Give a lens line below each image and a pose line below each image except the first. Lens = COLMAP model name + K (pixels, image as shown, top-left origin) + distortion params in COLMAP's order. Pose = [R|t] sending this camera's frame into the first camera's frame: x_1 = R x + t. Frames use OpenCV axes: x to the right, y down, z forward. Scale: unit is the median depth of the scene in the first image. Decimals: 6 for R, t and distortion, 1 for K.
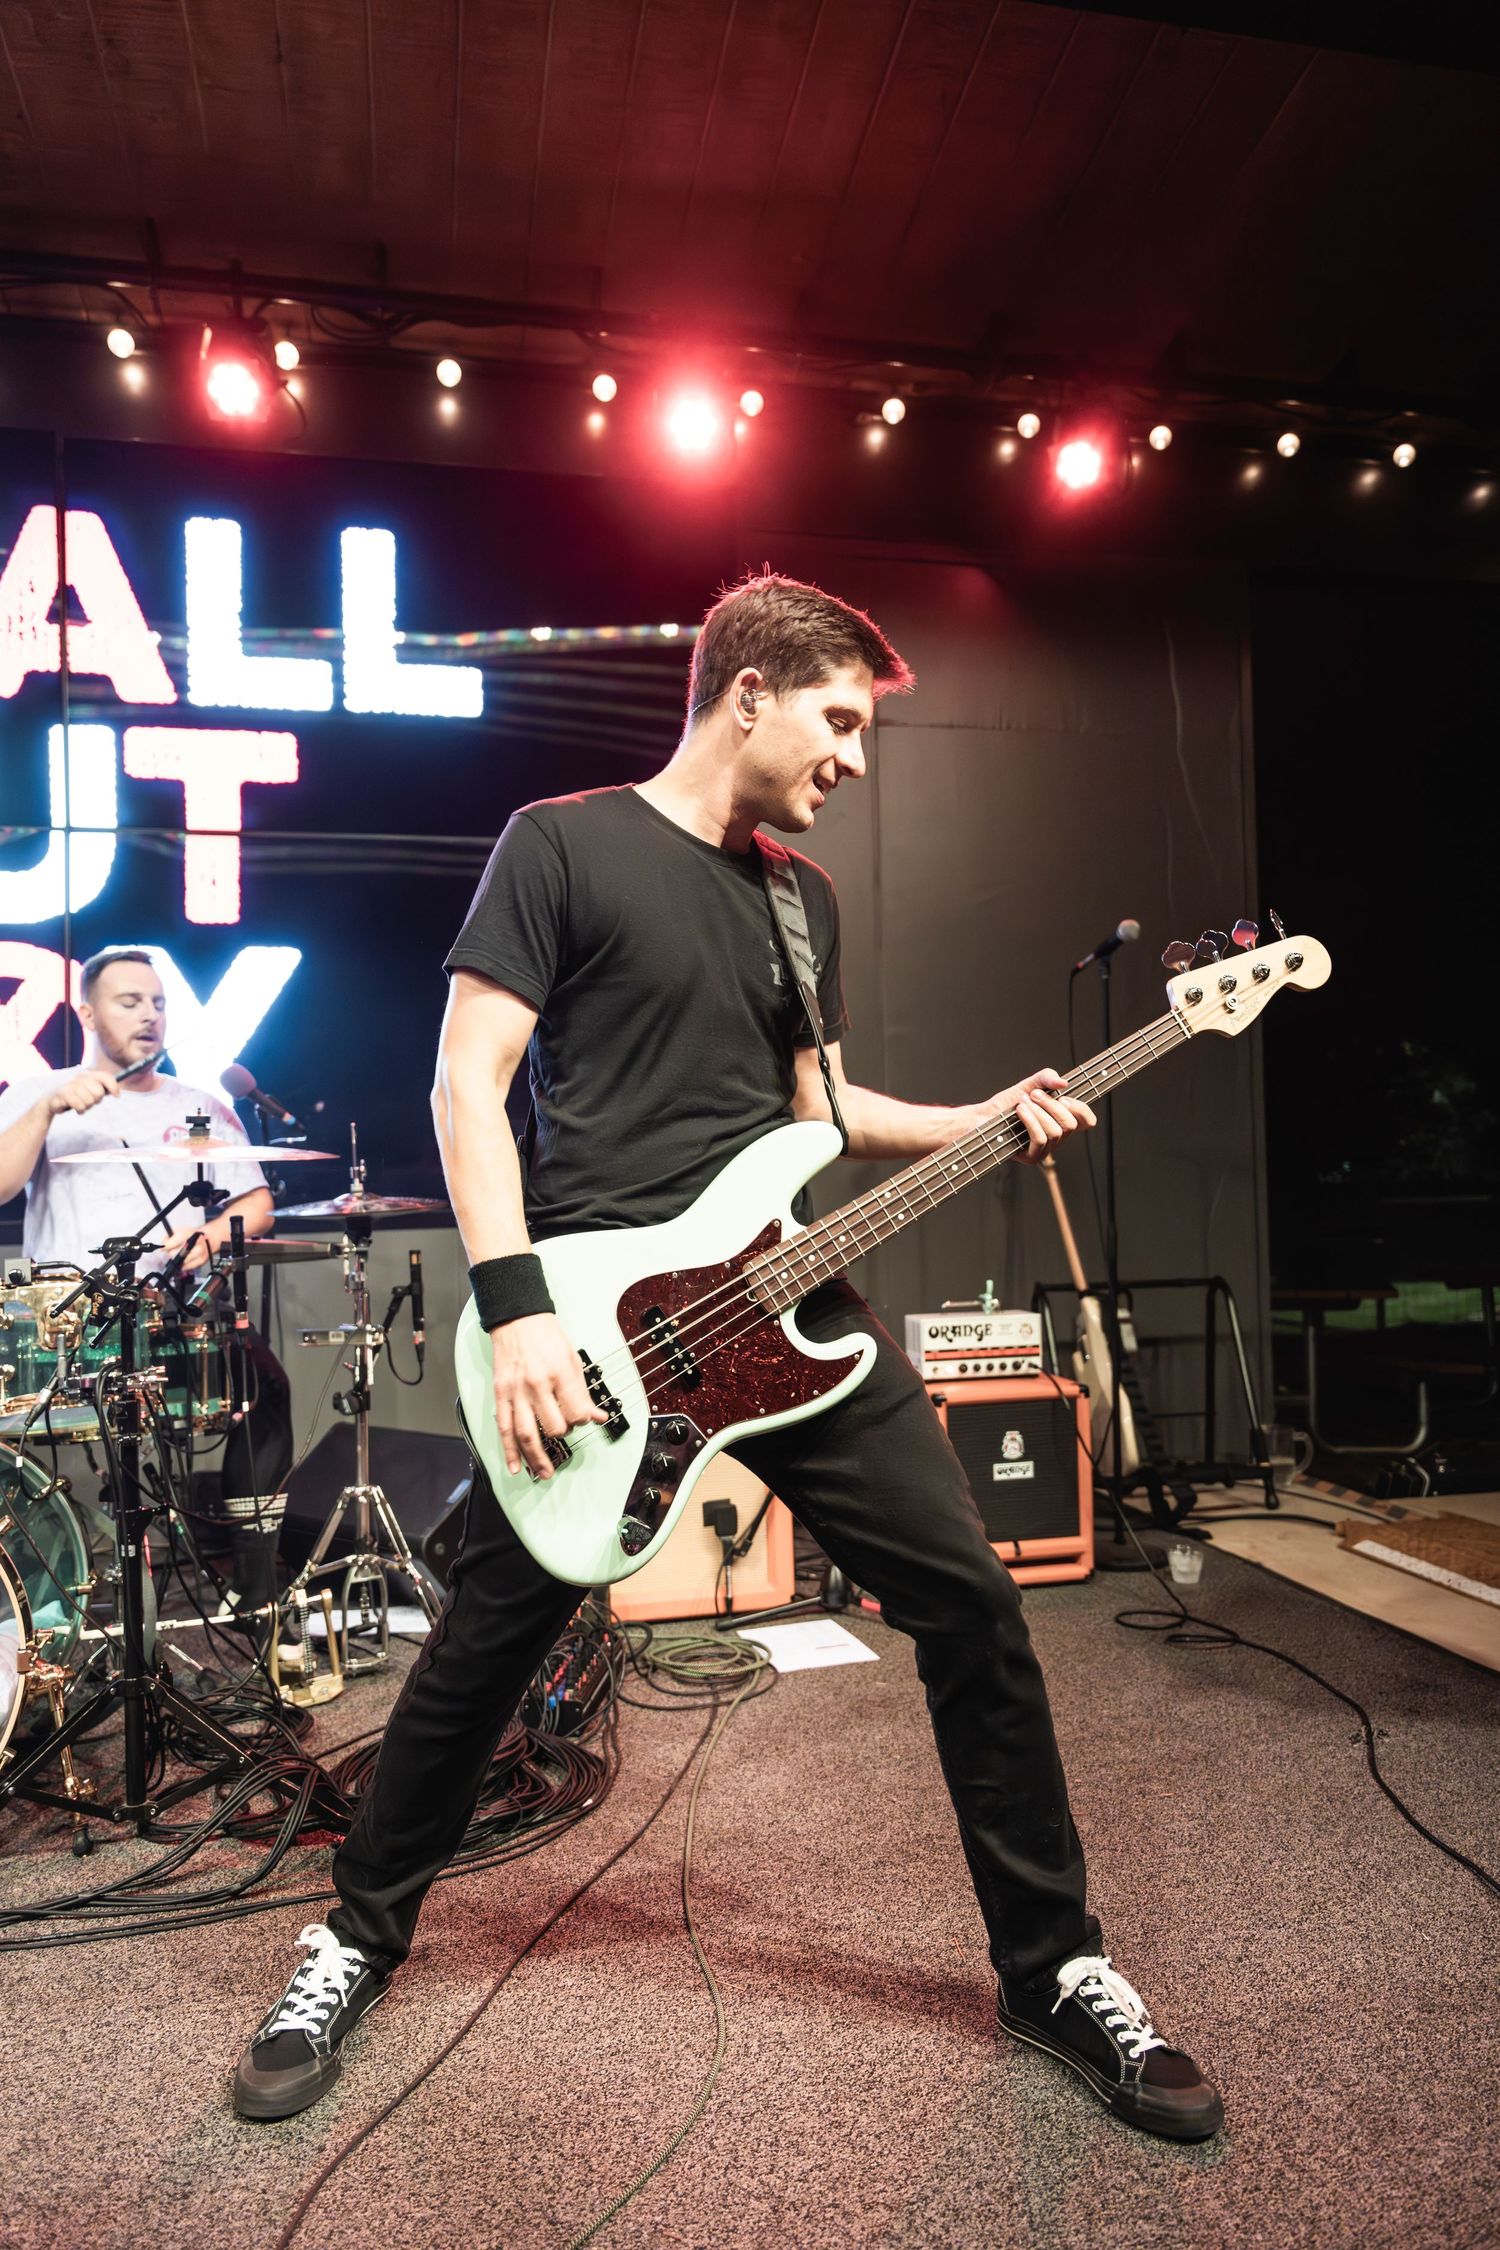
lens RADIAL K [[1511.9, 0, 746.3], [0, 1511.9, 1131.1], [0, 0, 1]] dist [0.008470, -0.006811]
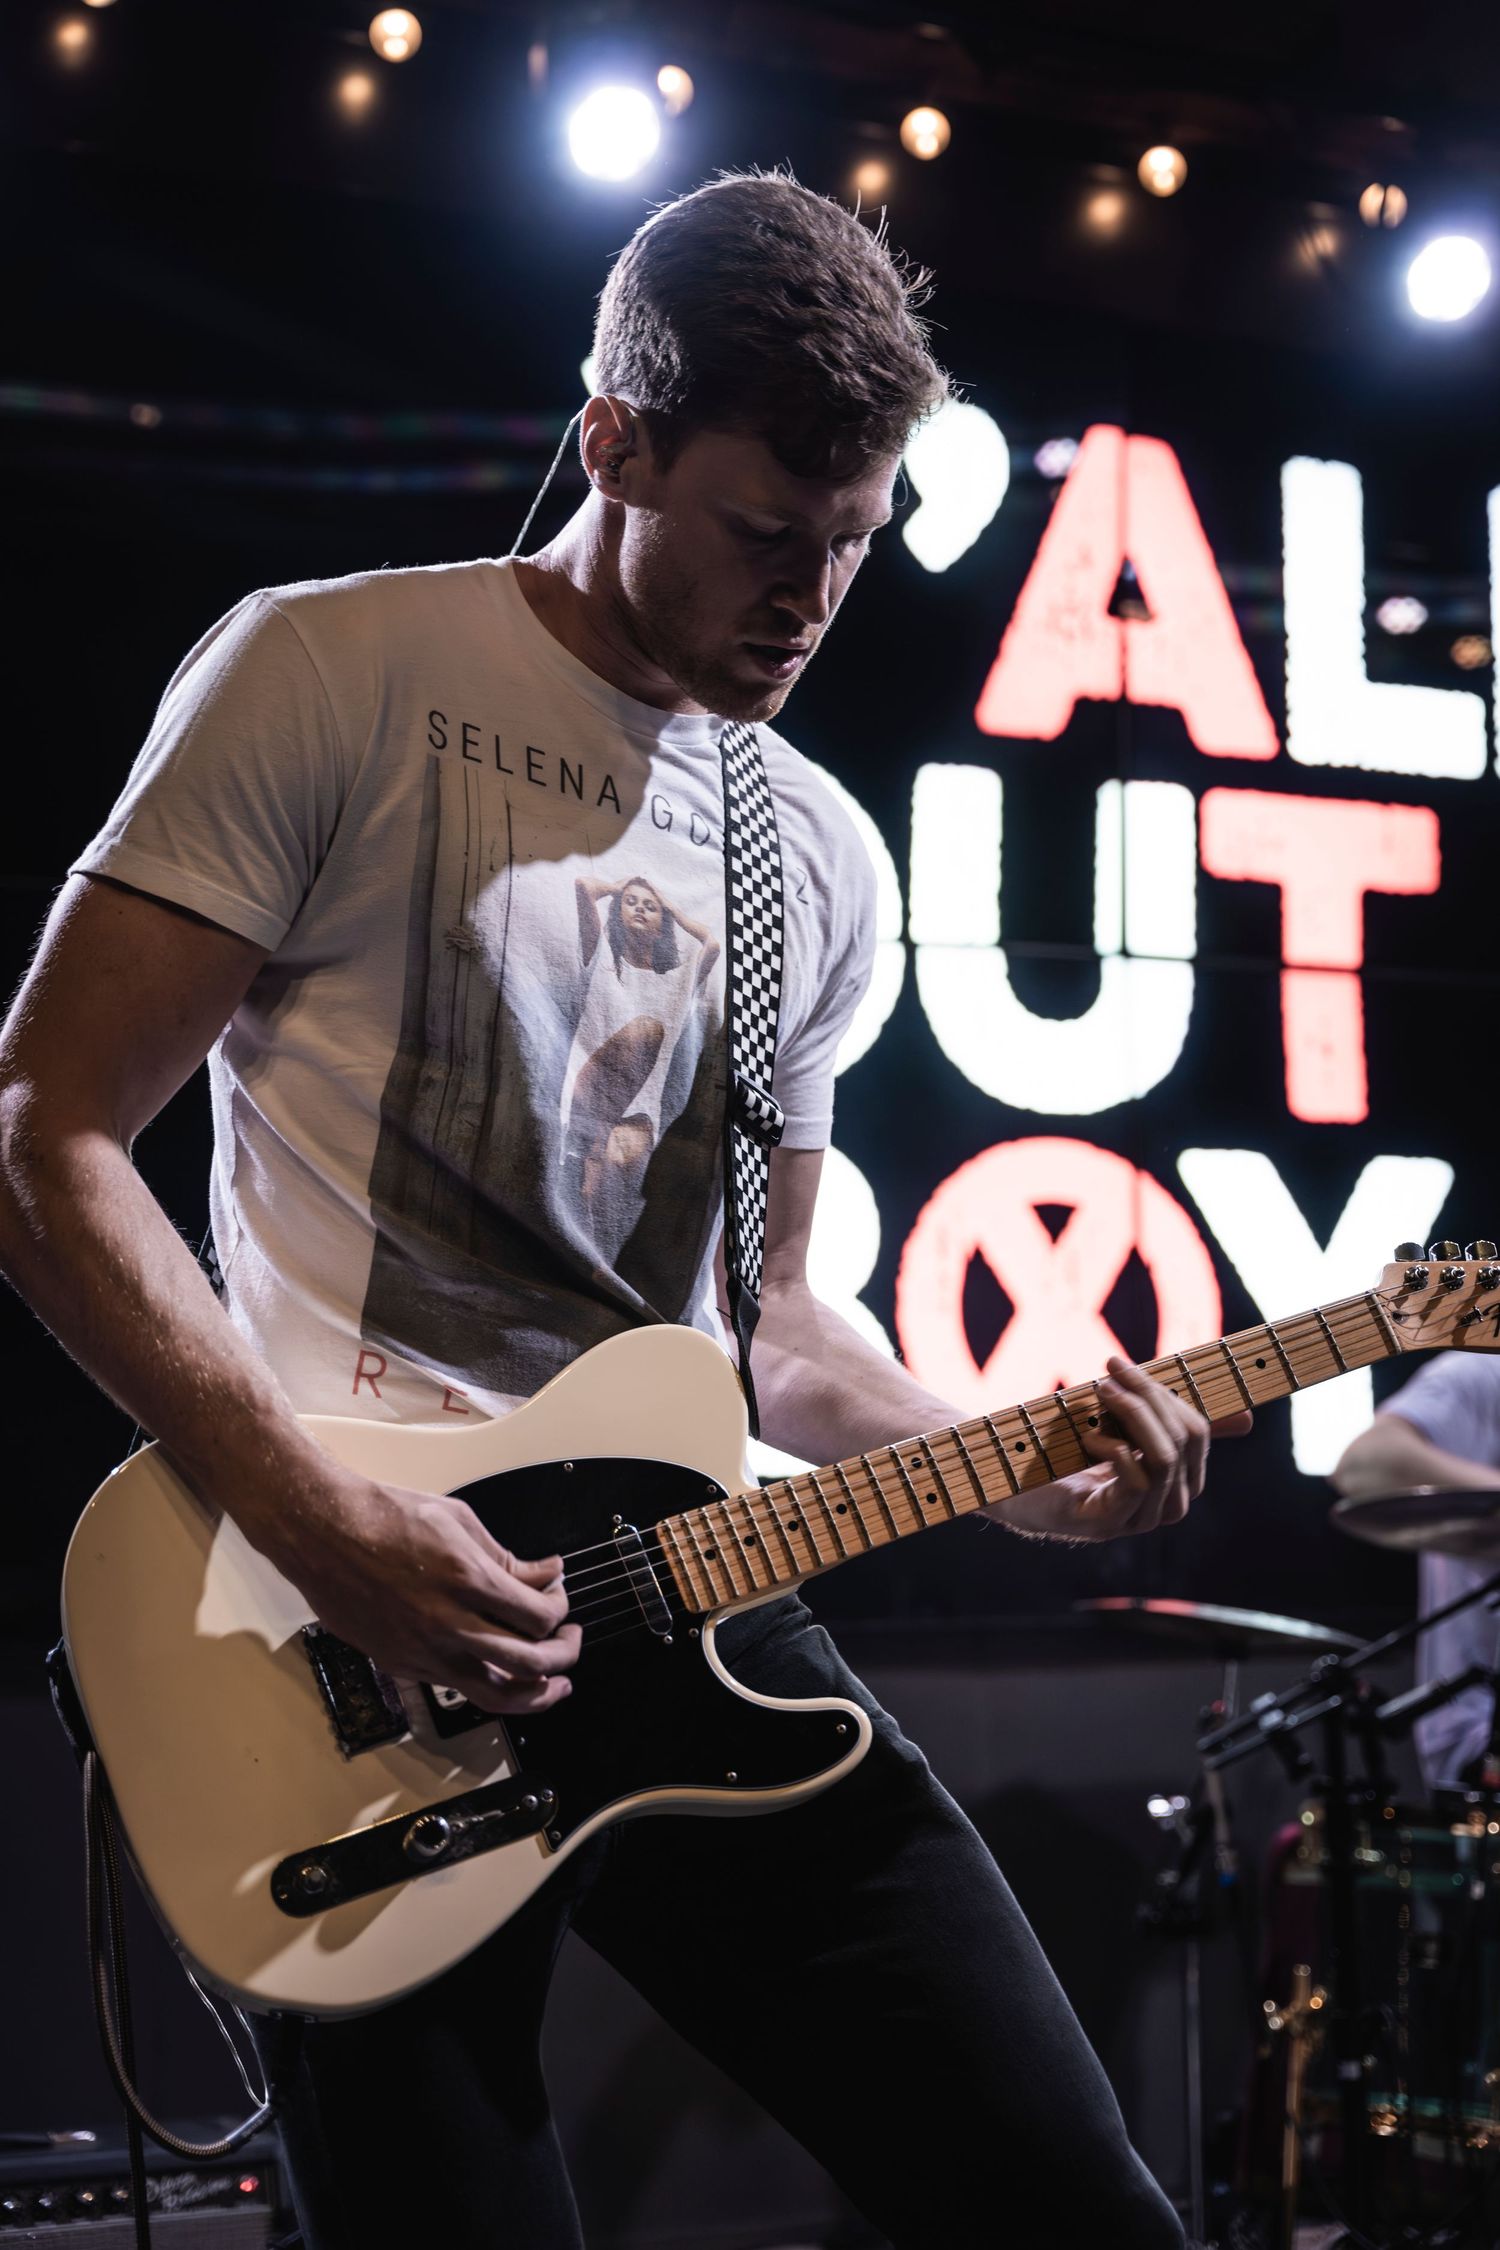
lens RADIAL K [[3253.2, 0, 746.4], [0, 3253.2, 1119.4], [0, 0, 1]] dist [0.082679, 0.000000]
pose [[0.981202, 0.030861, 0.190500, -0.825547], [-0.006751, 0.992015, -0.125937, 0.026743], [-0.192866, 0.122283, 0.973576, -0.209684]]
